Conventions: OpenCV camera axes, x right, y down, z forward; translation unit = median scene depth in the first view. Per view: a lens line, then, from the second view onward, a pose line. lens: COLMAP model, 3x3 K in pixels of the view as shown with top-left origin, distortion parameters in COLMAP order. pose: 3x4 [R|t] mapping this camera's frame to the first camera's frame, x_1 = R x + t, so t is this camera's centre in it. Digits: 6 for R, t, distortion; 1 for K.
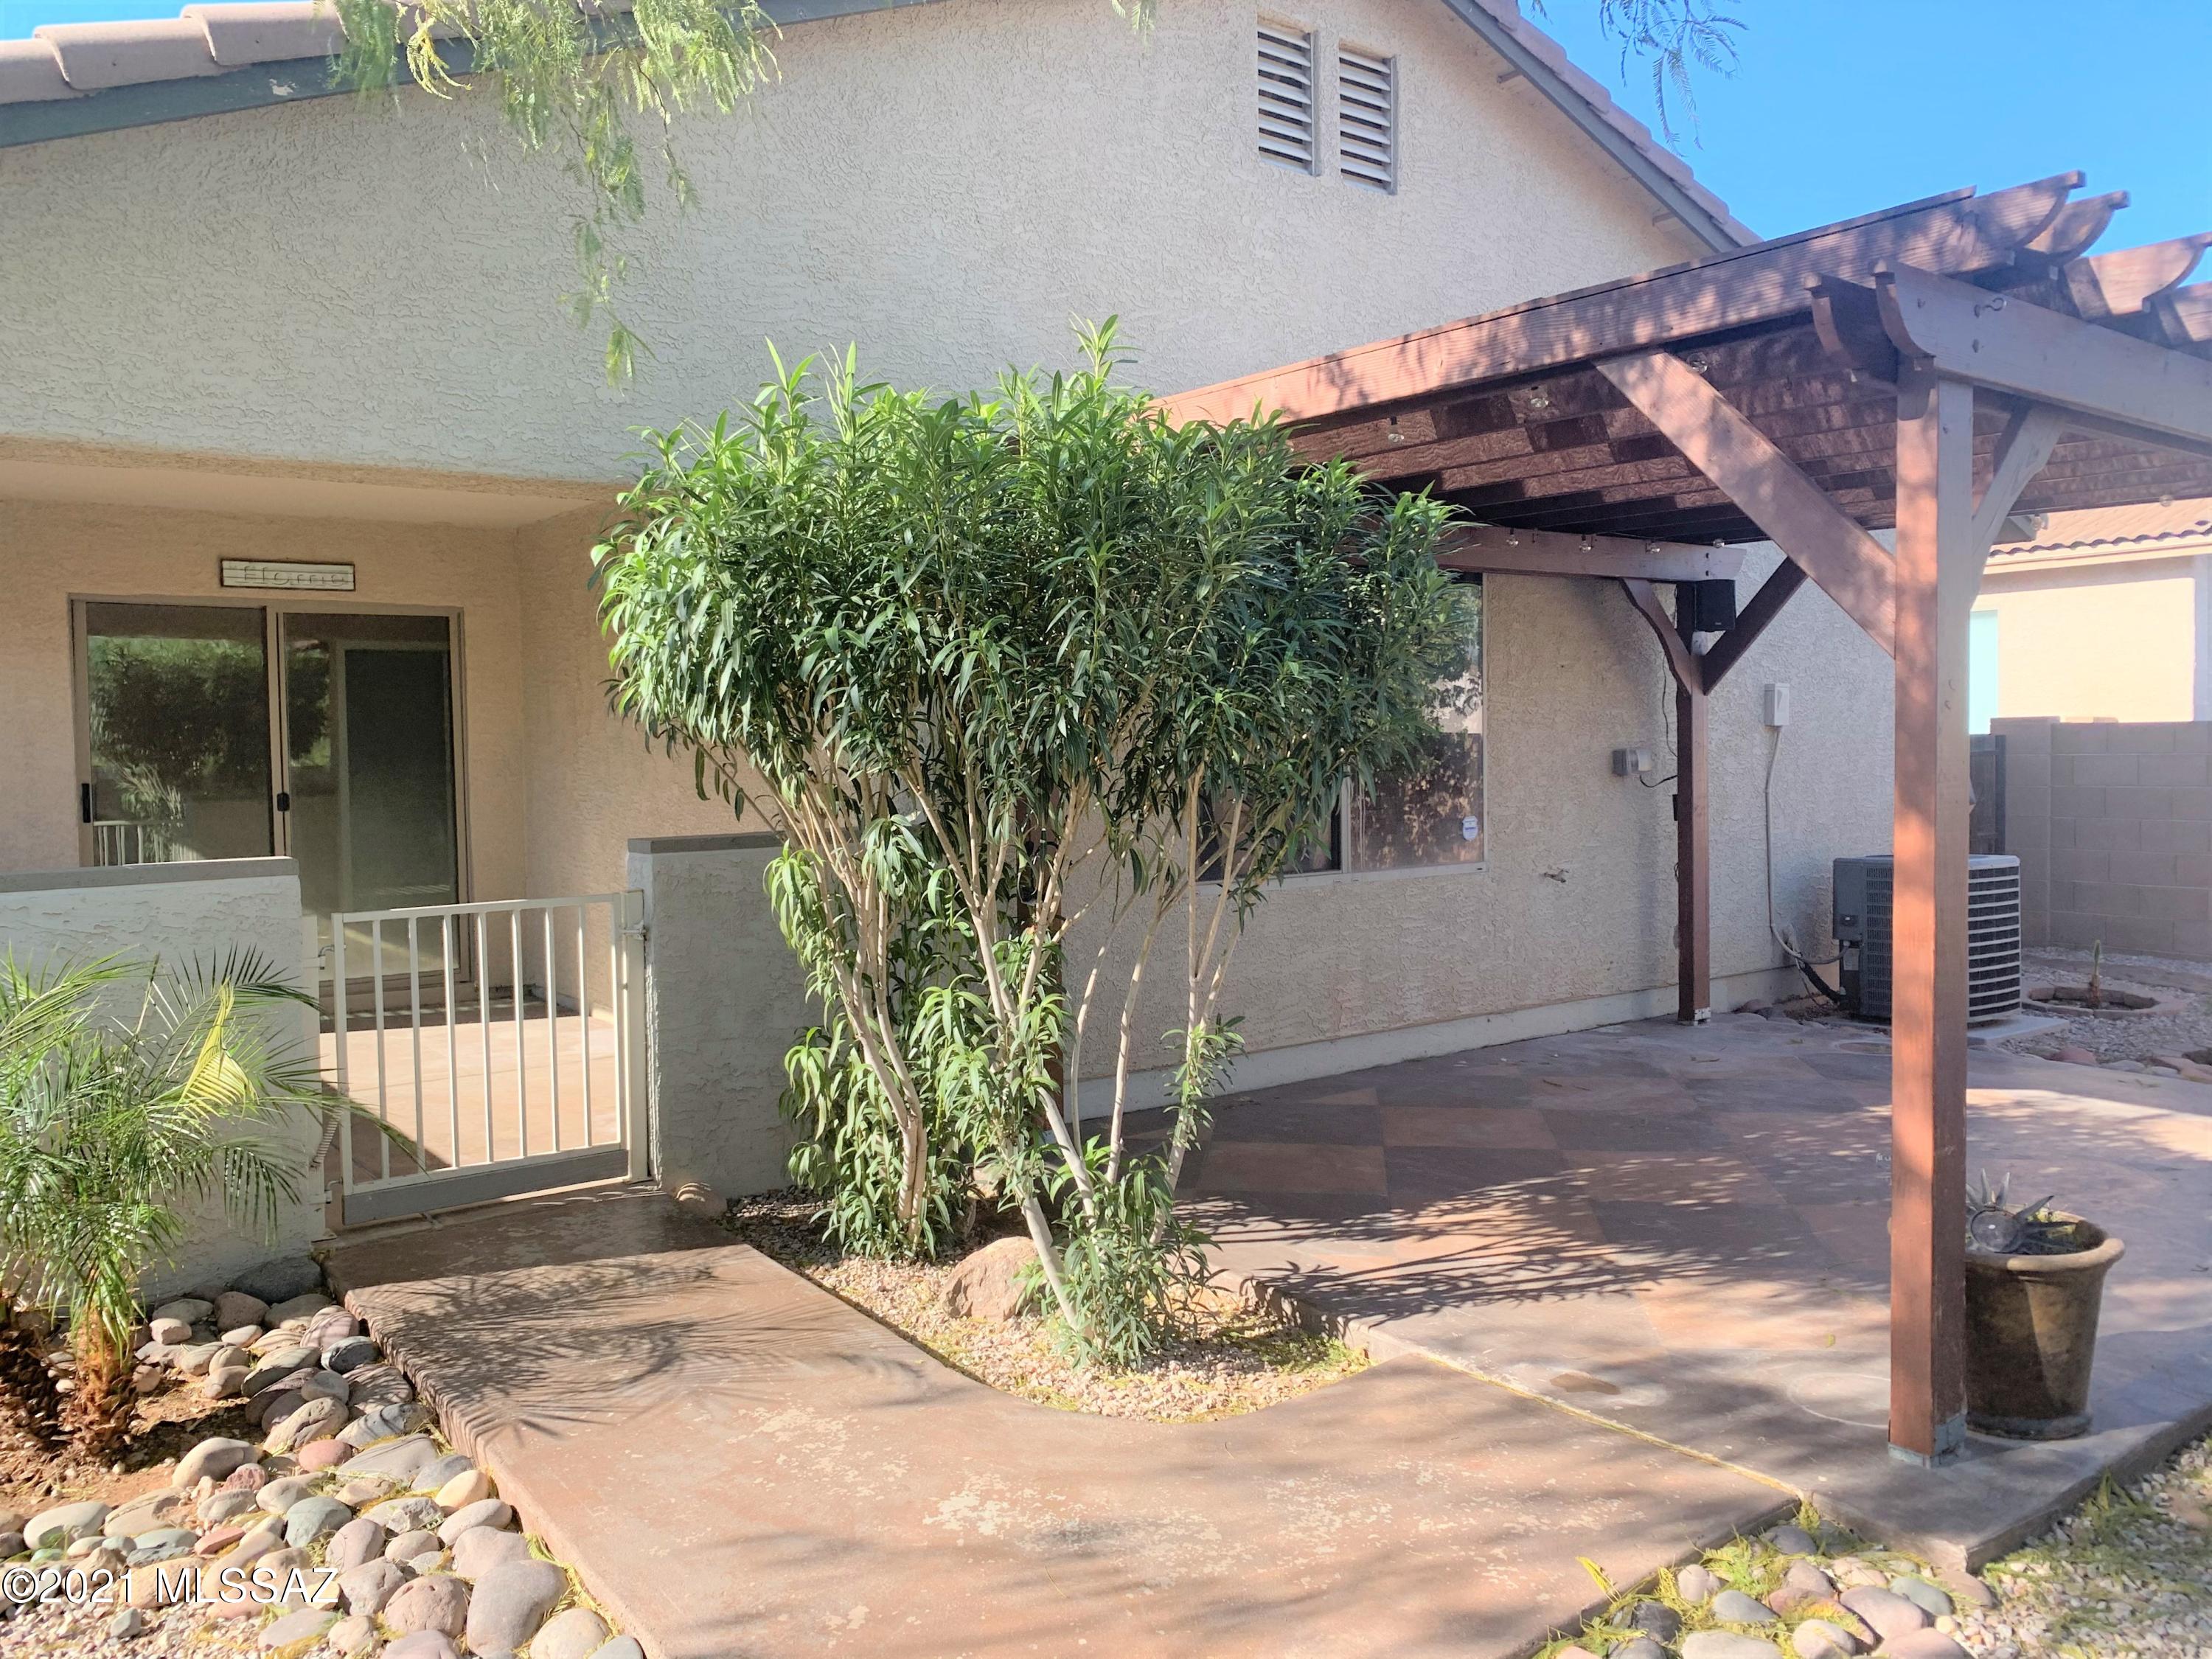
lens RADIAL K [[1679.3, 0, 1100.5], [0, 1679.3, 808.5], [0, 0, 1]] dist [0.034470, -0.045460]
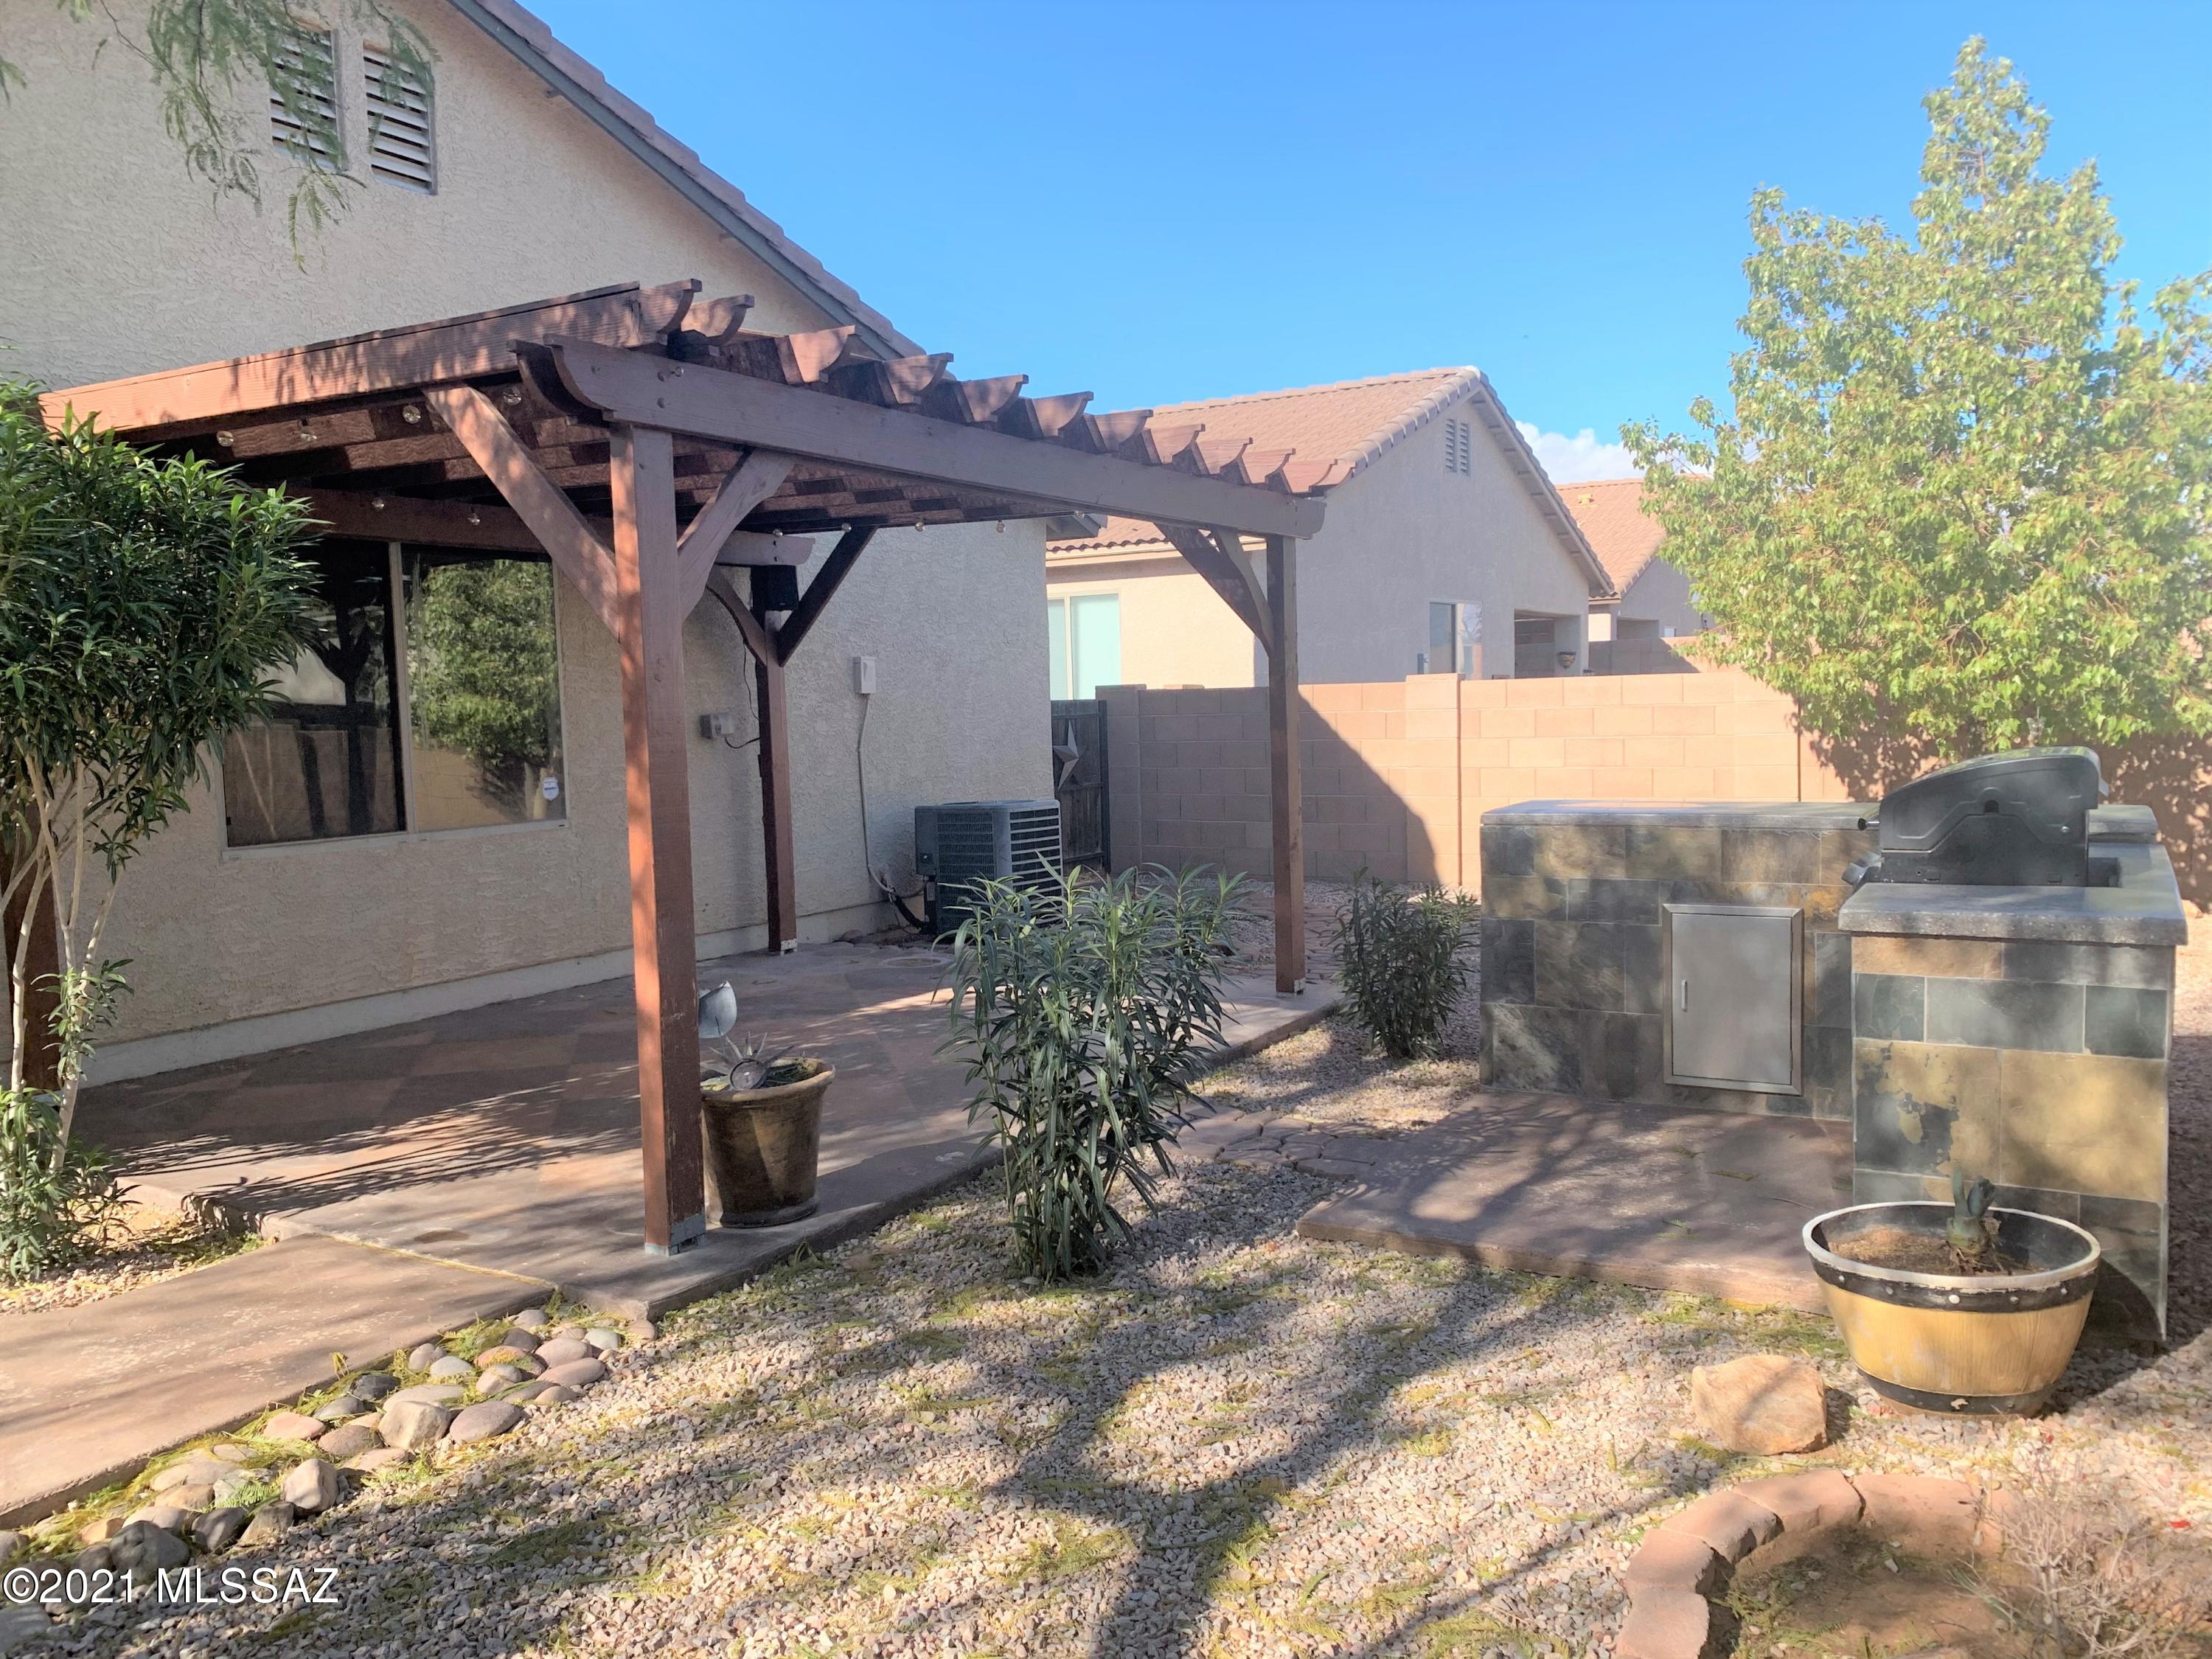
lens RADIAL K [[1679.3, 0, 1103.9], [0, 1679.3, 844.9], [0, 0, 1]] dist [0.034470, -0.045460]
pose [[0.926103, -0.040420, 0.375100, 0.167731], [0.025235, 0.998654, 0.045307, 0.009091], [-0.376427, -0.032493, 0.925876, -0.177858]]
